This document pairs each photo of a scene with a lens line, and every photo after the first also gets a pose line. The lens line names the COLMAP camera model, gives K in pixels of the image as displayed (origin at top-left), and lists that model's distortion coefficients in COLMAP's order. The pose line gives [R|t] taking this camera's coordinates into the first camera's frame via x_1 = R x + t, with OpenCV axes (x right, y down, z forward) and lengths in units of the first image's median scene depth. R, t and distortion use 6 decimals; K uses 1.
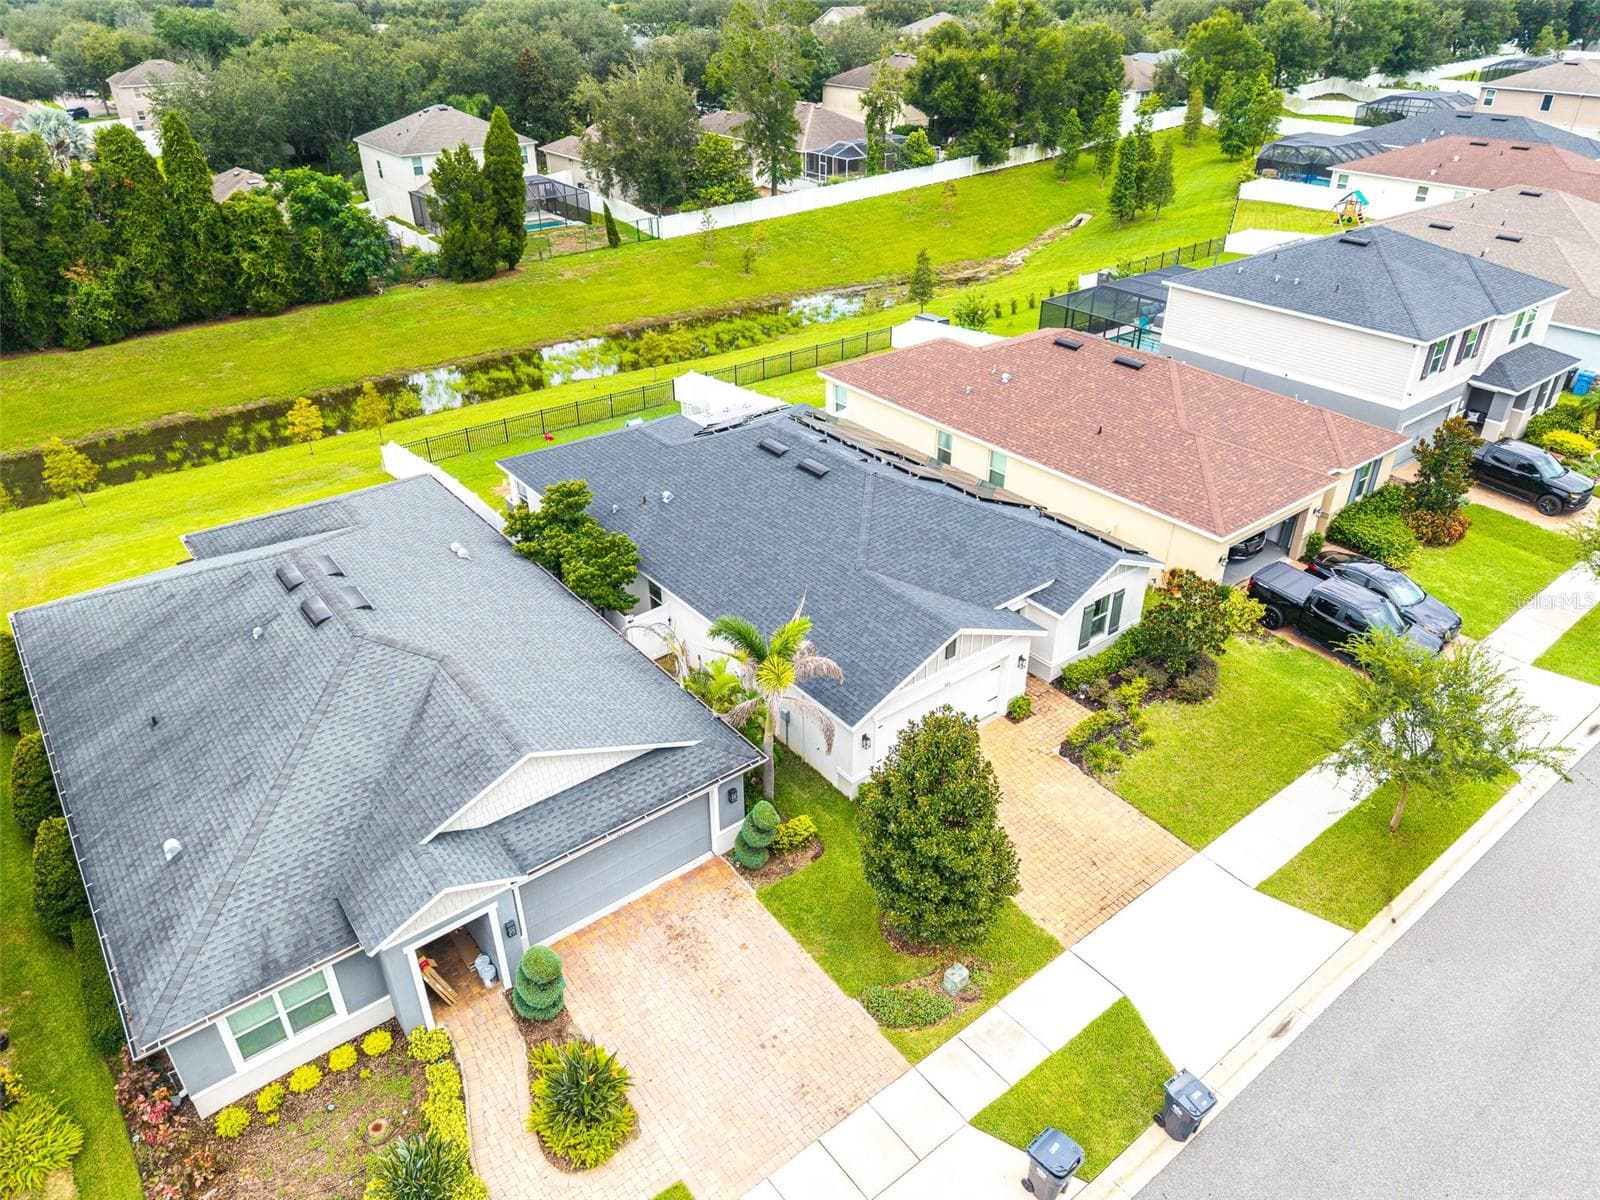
lens RADIAL K [[1076.8, 0, 800.0], [0, 1076.8, 600.0], [0, 0, 1]] dist [-0.003002, -0.001631]
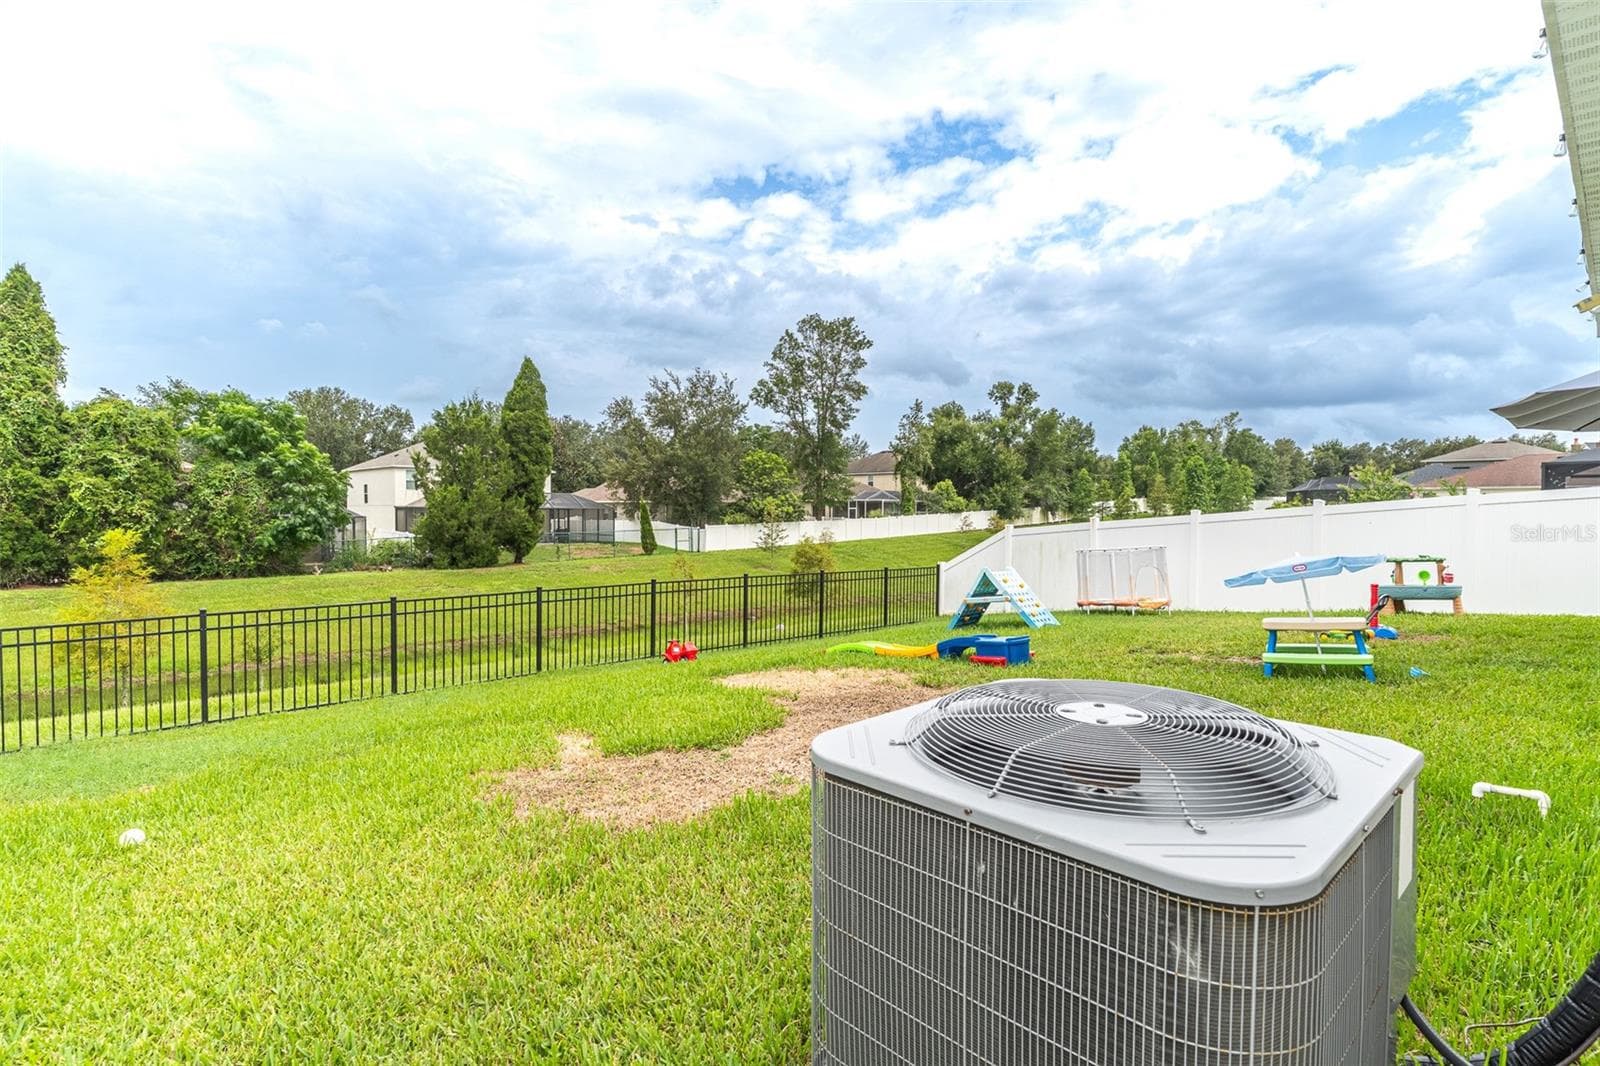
lens RADIAL K [[849.3, 0, 800.0], [0, 849.3, 533.0], [0, 0, 1]] dist [0.000444, 0.012231]
pose [[0.992552, 0.004789, 0.121726, -0.177904], [0.055245, 0.872875, -0.484807, -0.040813], [-0.108573, 0.487921, 0.866109, 0.563733]]
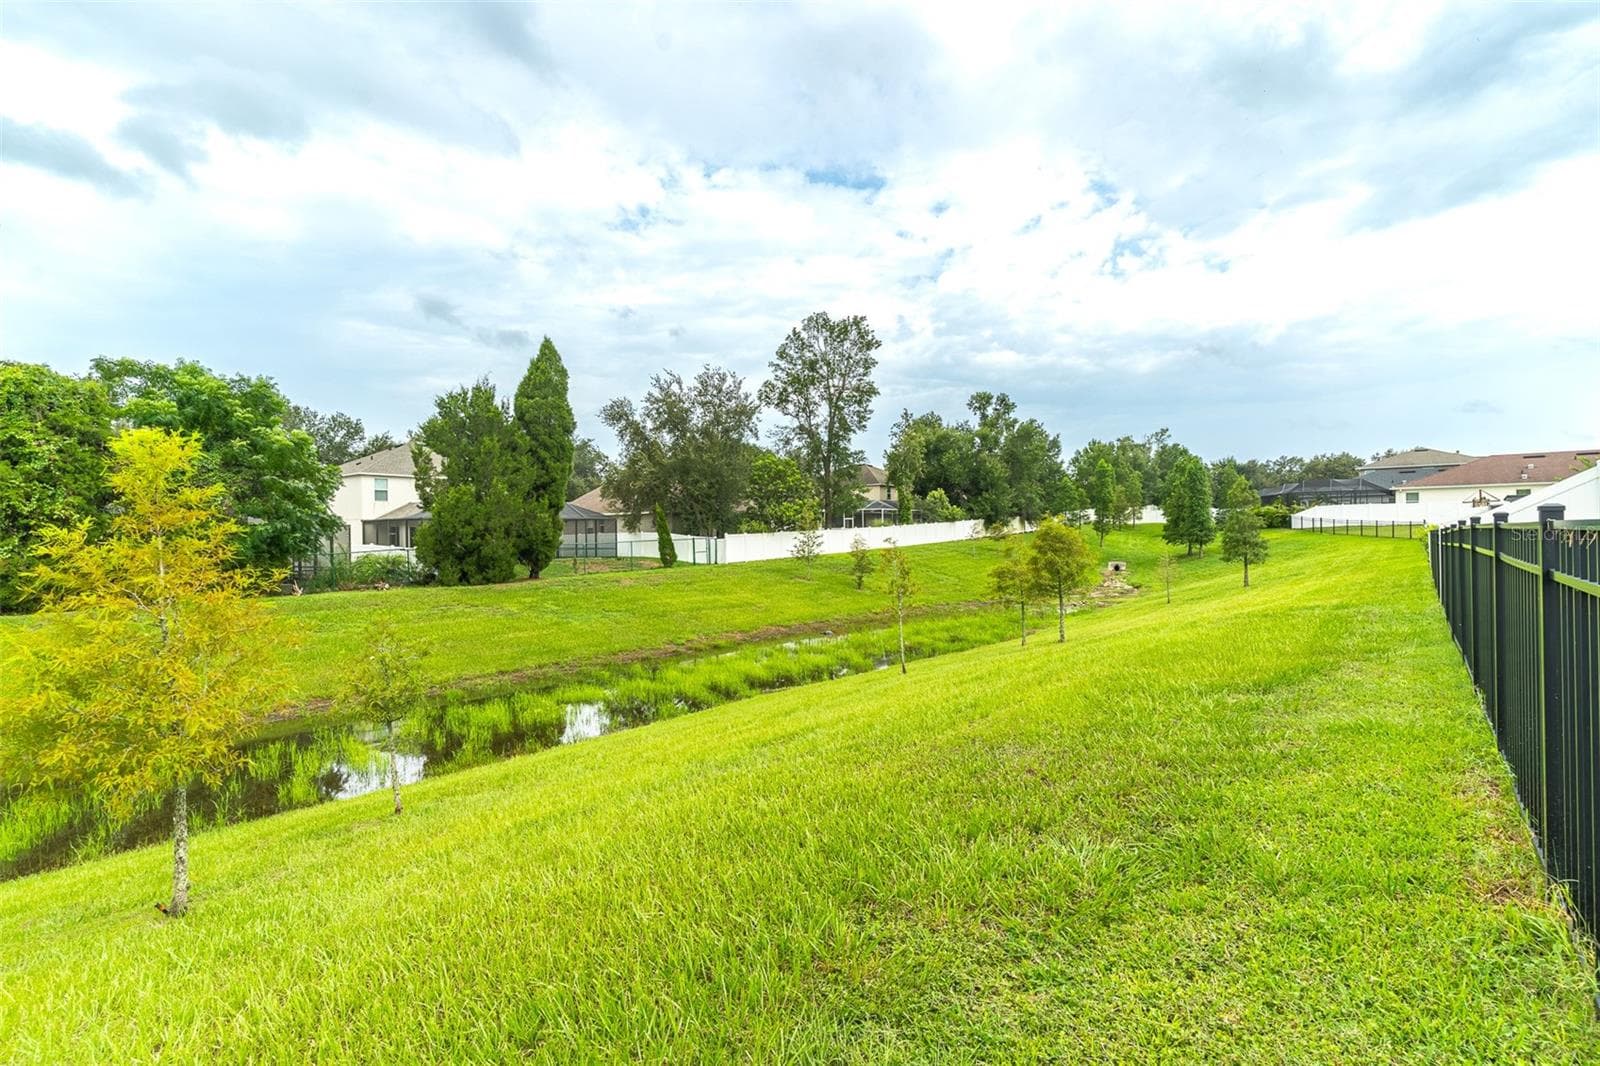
lens RADIAL K [[796.4, 0, 800.0], [0, 796.4, 533.0], [0, 0, 1]] dist [0.002846, 0.001613]
pose [[0.970114, -0.010043, 0.242442, -0.276822], [0.133761, 0.855758, -0.499786, -0.093478], [-0.202452, 0.517278, 0.831526, 0.686860]]
